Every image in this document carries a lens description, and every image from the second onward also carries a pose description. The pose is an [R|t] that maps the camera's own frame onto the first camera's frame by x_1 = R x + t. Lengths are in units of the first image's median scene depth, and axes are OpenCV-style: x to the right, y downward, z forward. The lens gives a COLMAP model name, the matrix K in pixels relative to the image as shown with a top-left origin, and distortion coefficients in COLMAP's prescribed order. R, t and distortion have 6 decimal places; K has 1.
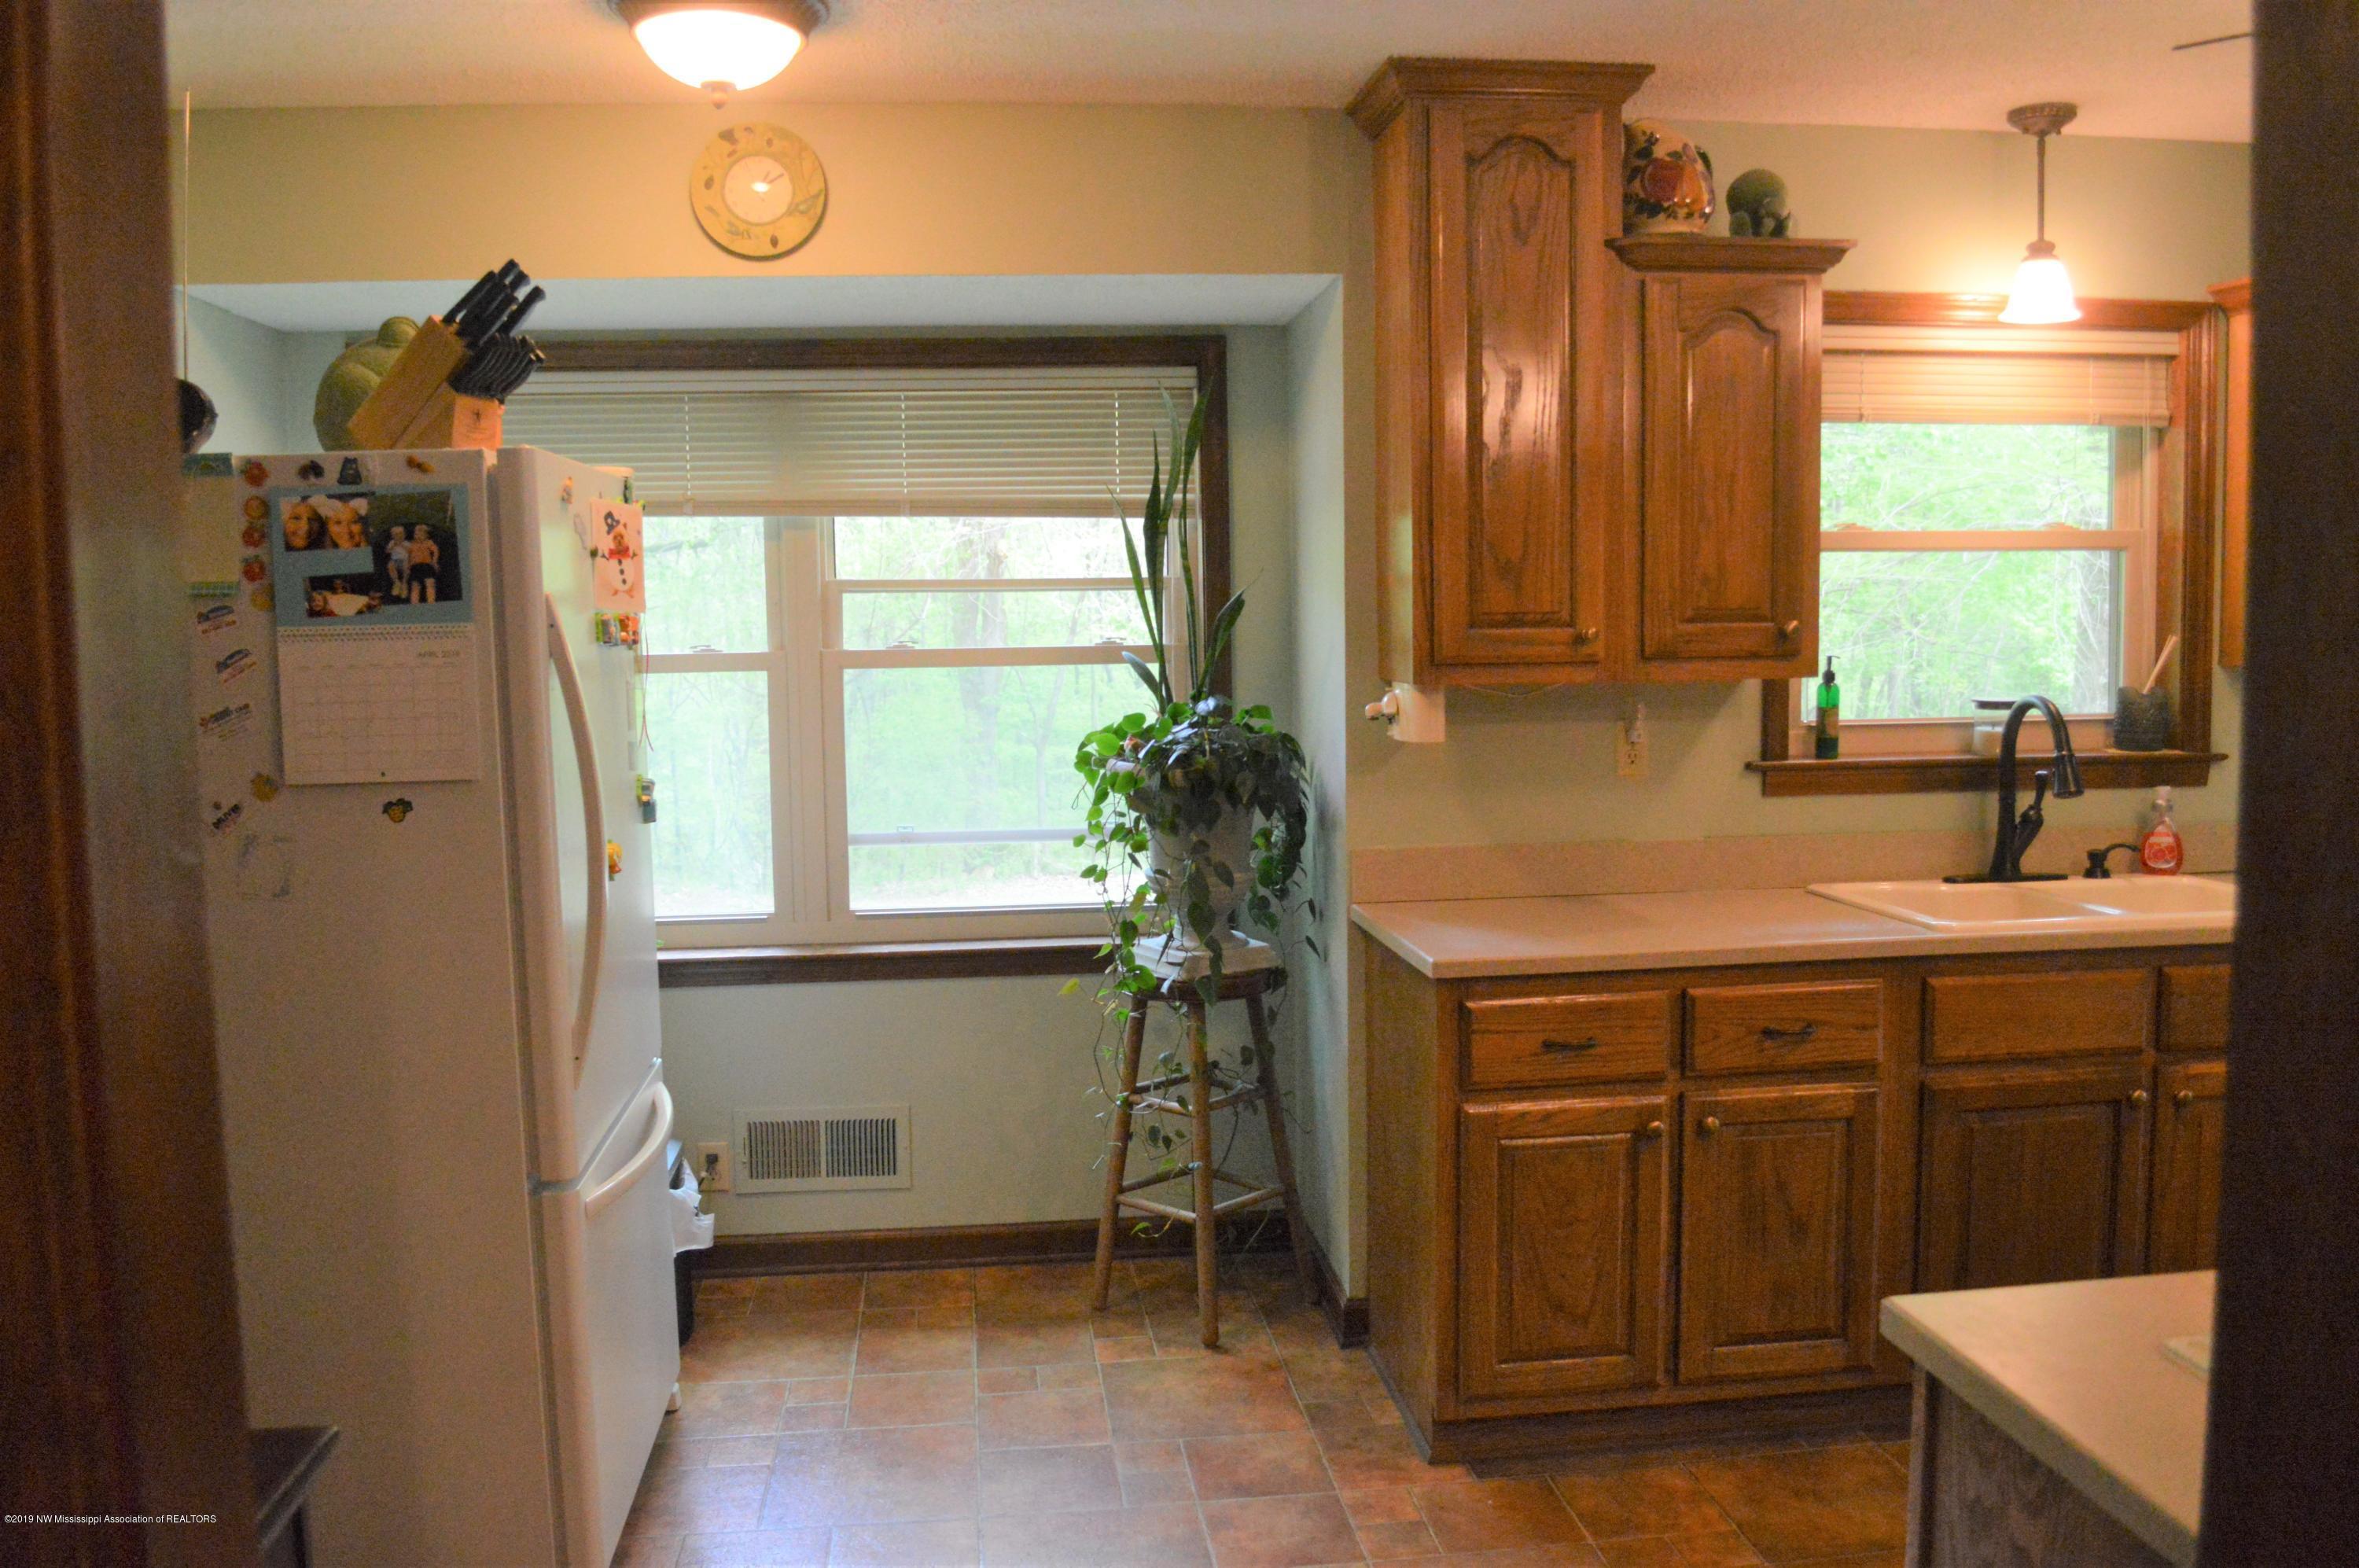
lens RADIAL K [[1886.1, 0, 1180.2], [0, 1886.1, 785.4], [0, 0, 1]] dist [-0.082159, 0.005275]
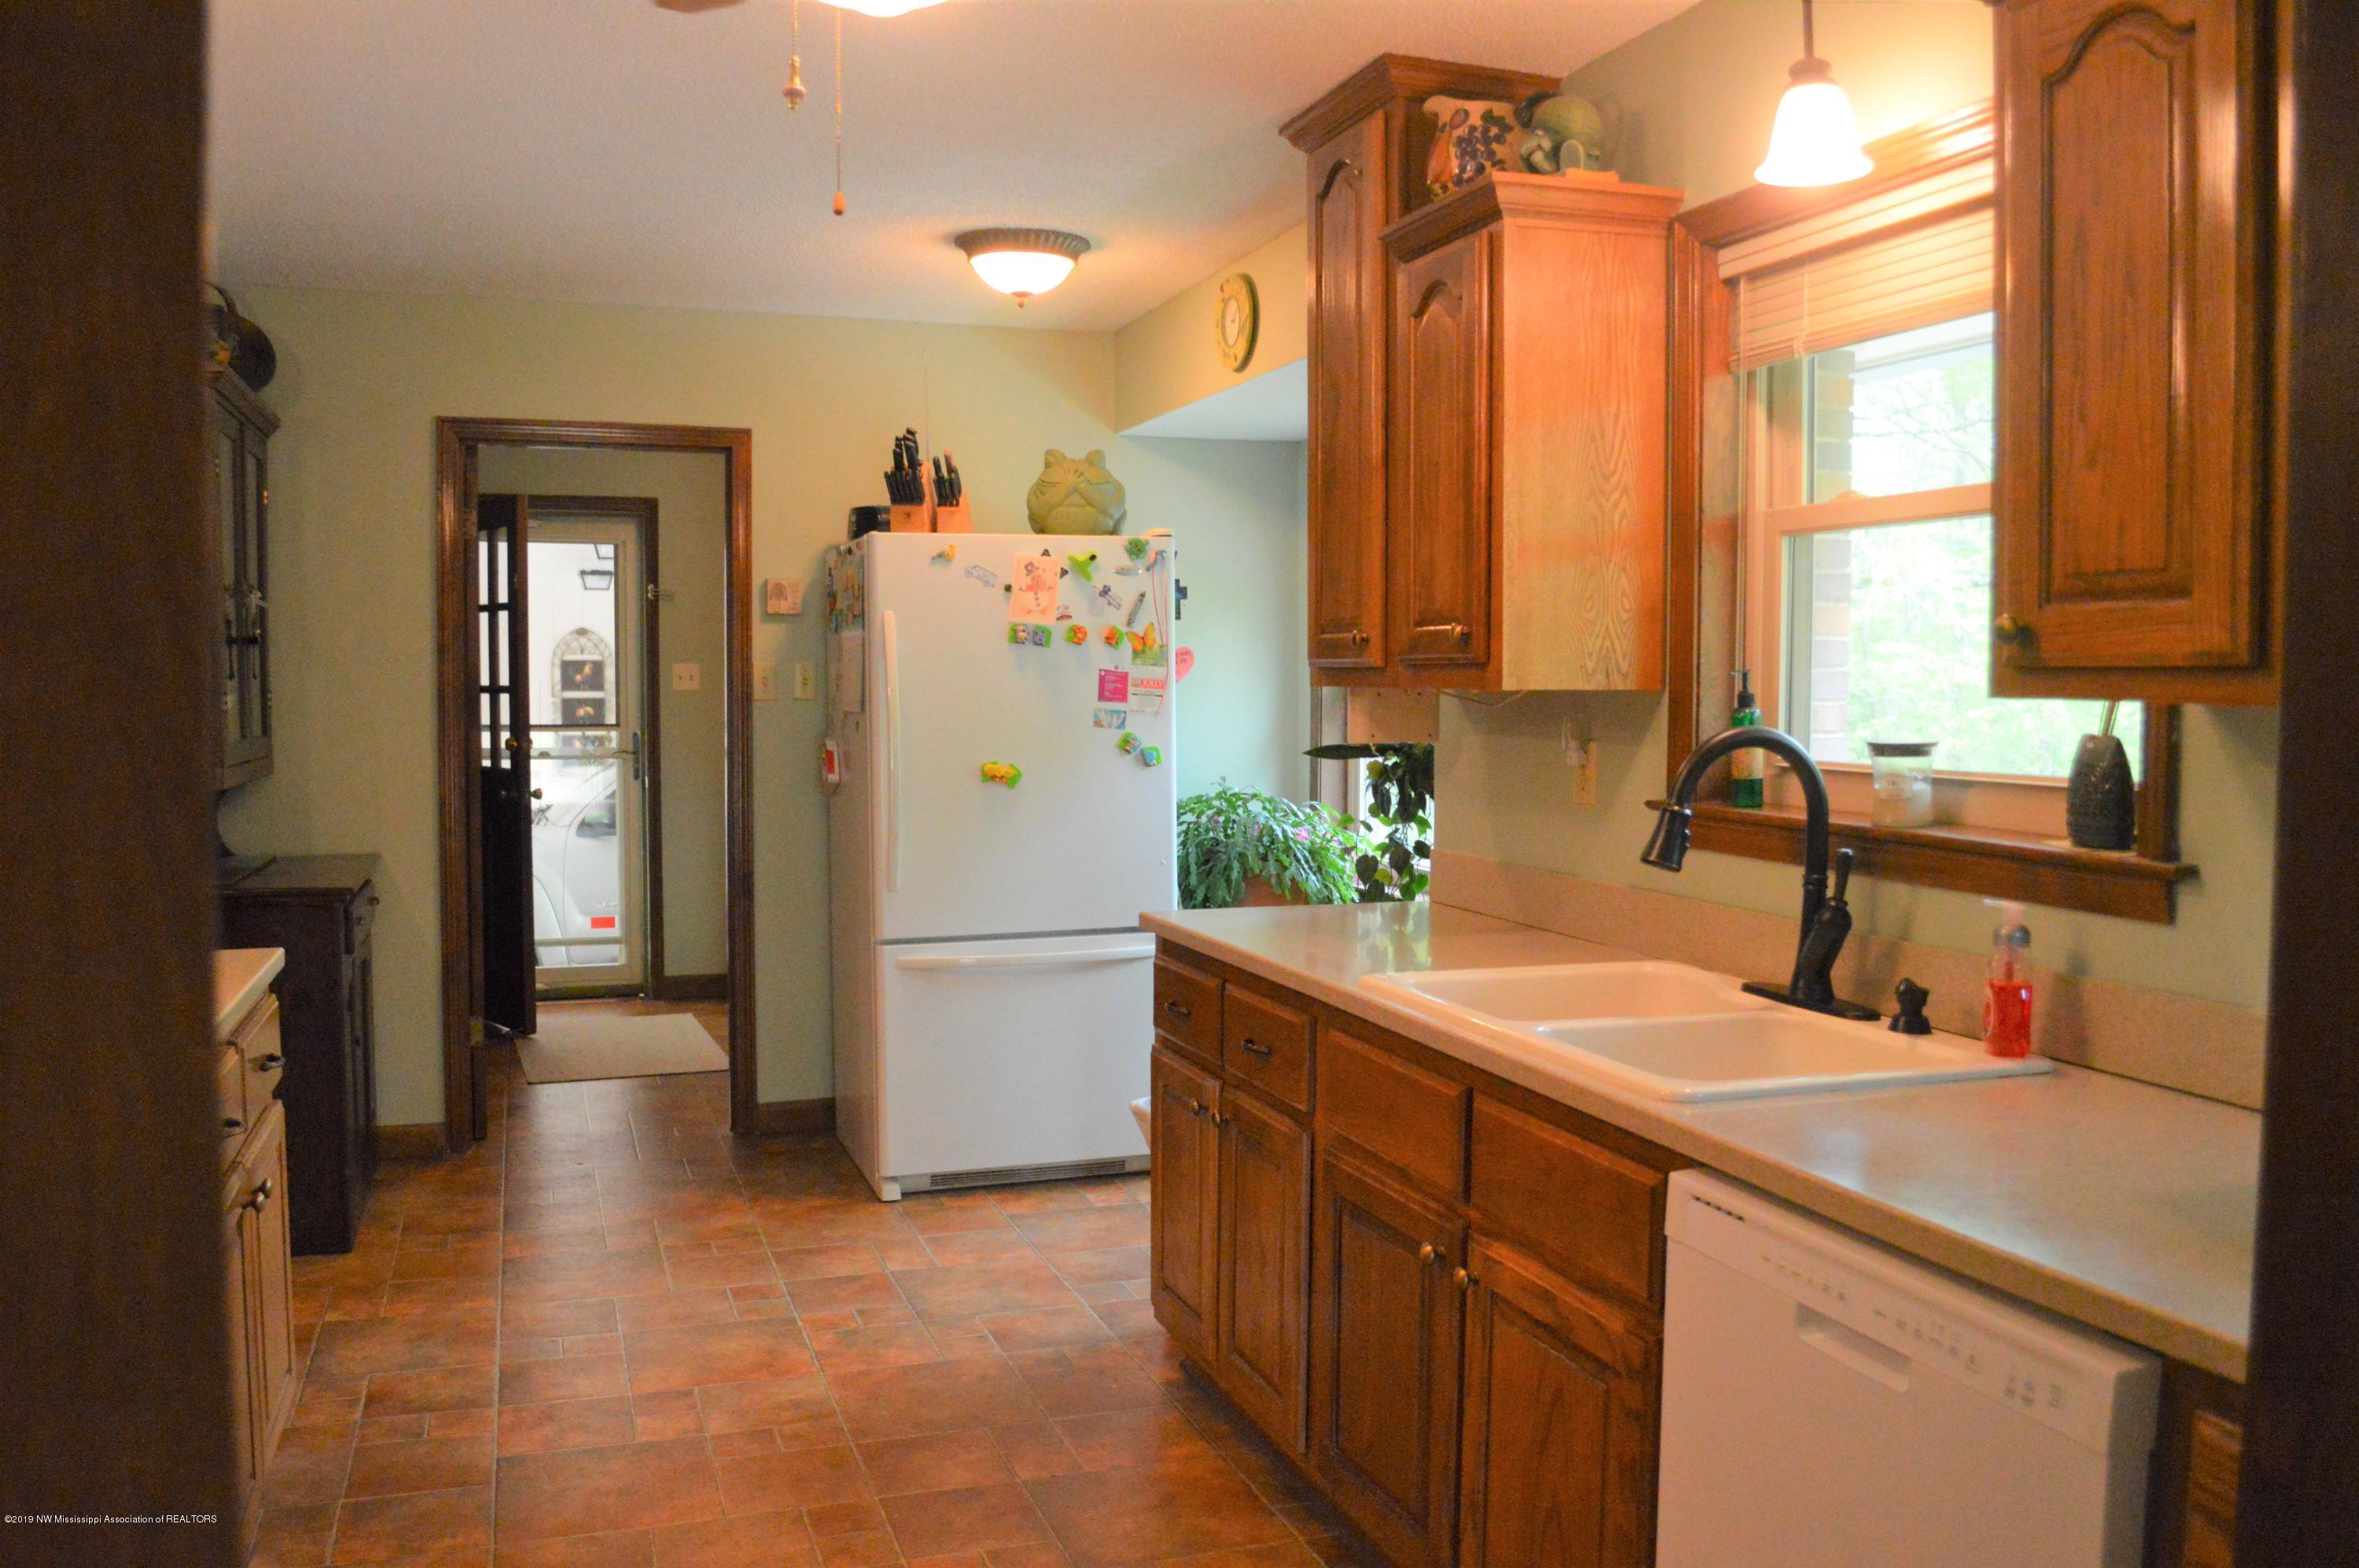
lens RADIAL K [[1886.1, 0, 1170.2], [0, 1886.1, 783.2], [0, 0, 1]] dist [-0.082159, 0.005275]
pose [[0.213678, 0.077851, -0.973797, 1.070079], [-0.086131, 0.994439, 0.060602, -0.051405], [0.973100, 0.070924, 0.219195, 0.612489]]
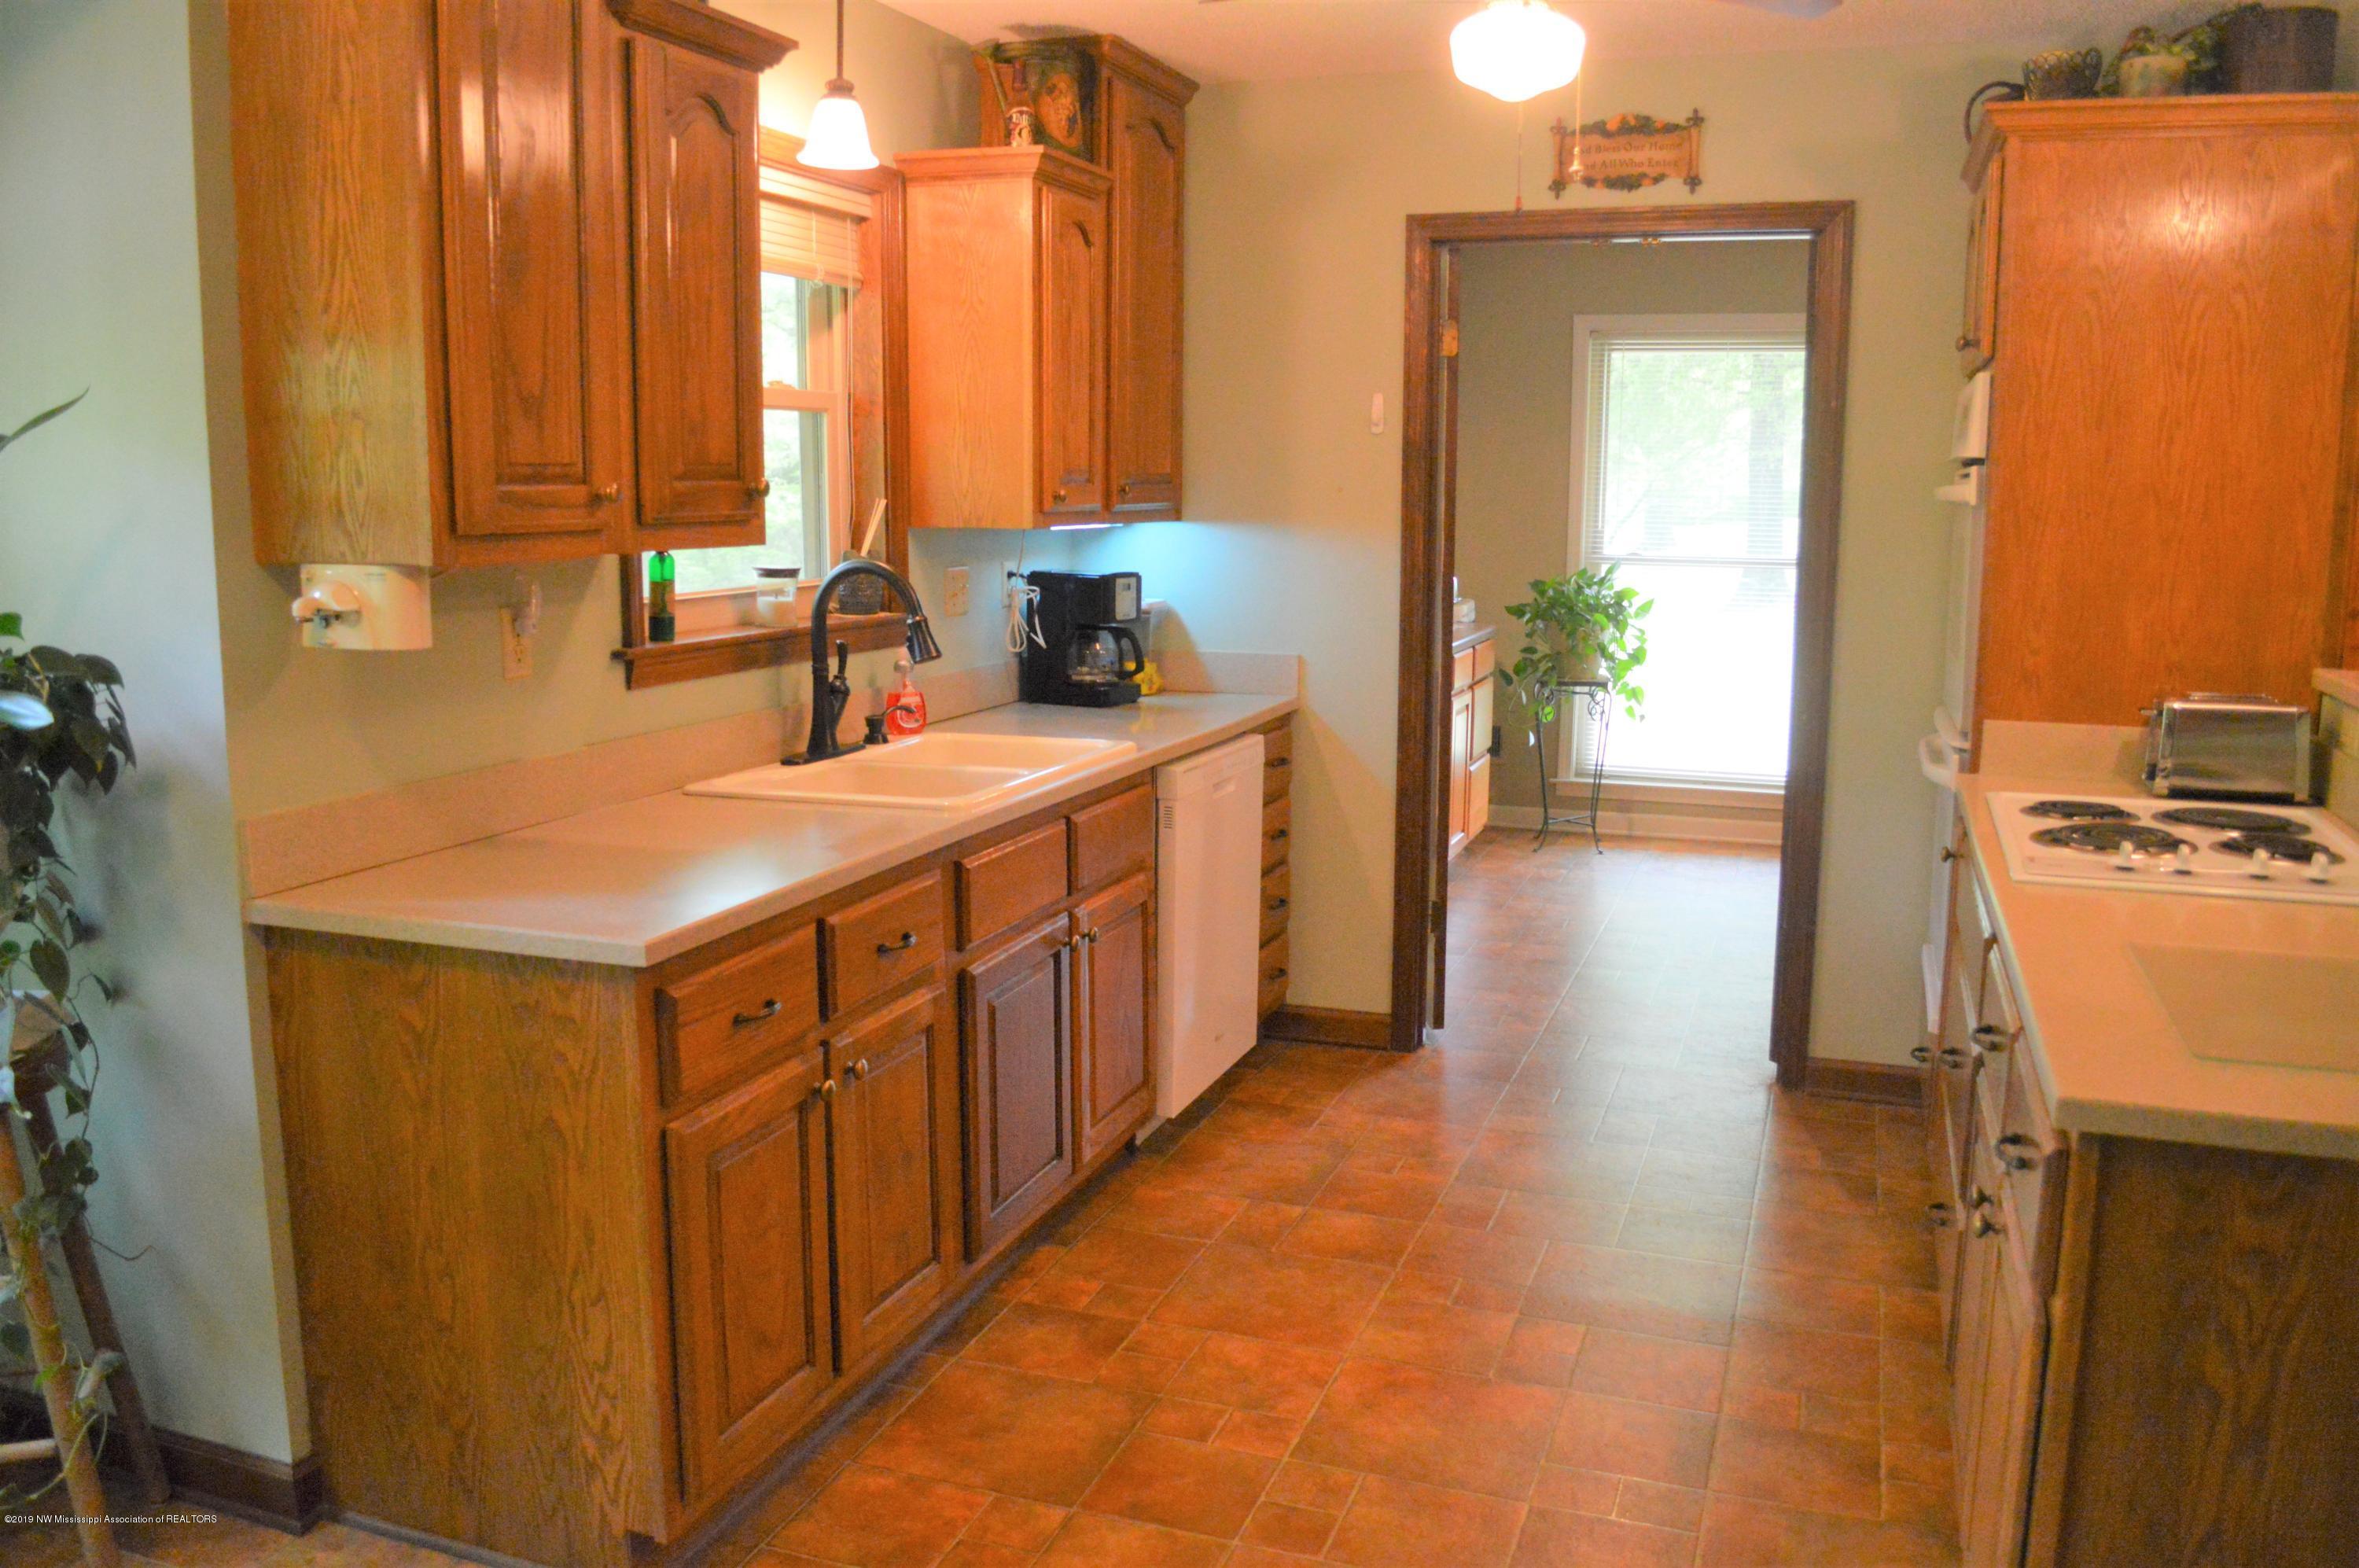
lens RADIAL K [[1886.1, 0, 1171.0], [0, 1886.1, 776.5], [0, 0, 1]] dist [-0.082159, 0.005275]
pose [[0.451366, -0.122335, 0.883914, -0.331919], [0.071166, 0.992338, 0.101000, -0.023390], [-0.889497, 0.017317, 0.456613, 0.400484]]
